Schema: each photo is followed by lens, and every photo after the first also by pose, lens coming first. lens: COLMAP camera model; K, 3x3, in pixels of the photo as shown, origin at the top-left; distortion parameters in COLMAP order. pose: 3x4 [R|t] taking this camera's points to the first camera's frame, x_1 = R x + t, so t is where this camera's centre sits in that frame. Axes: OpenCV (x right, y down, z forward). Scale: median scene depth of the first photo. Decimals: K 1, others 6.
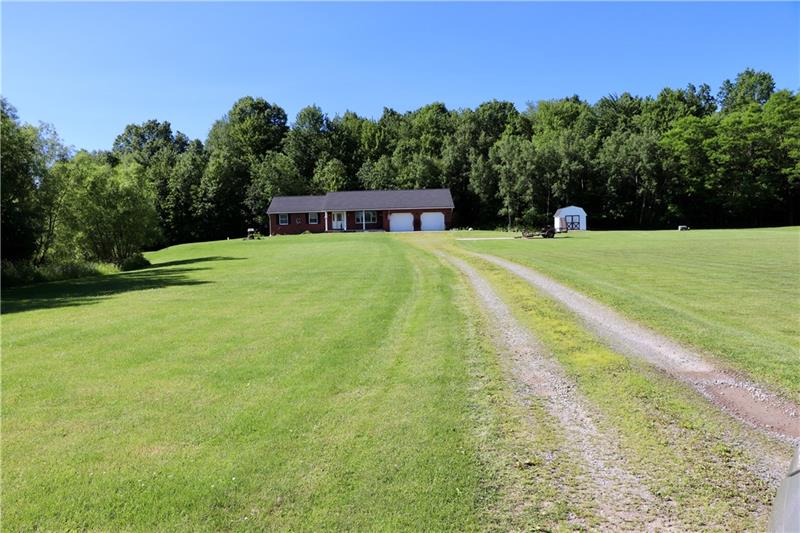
lens RADIAL K [[674.7, 0, 402.7], [0, 674.7, 267.4], [0, 0, 1]] dist [-0.136250, -0.001320]
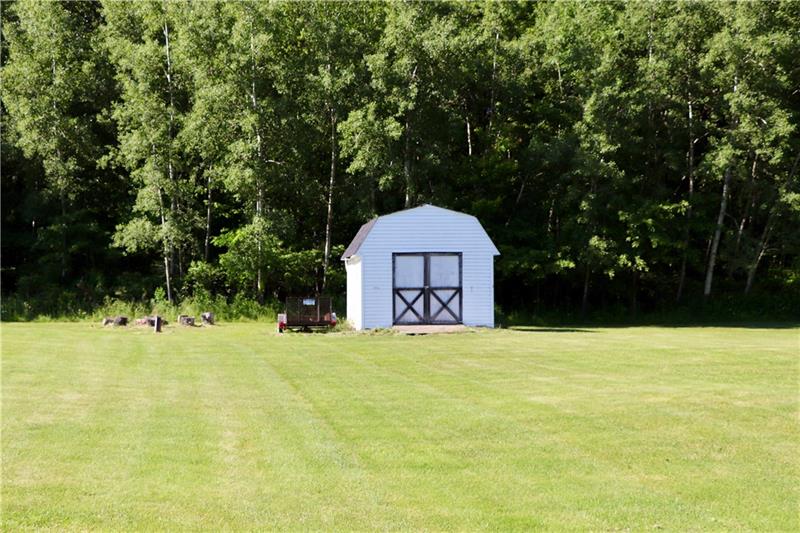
lens RADIAL K [[1300.8, 0, 398.7], [0, 1300.8, 265.4], [0, 0, 1]] dist [-0.342880, 0.000000]
pose [[0.973279, 0.032825, 0.227266, 0.143998], [-0.013335, 0.996139, -0.086767, -0.036392], [-0.229237, 0.081418, 0.969960, 0.573321]]
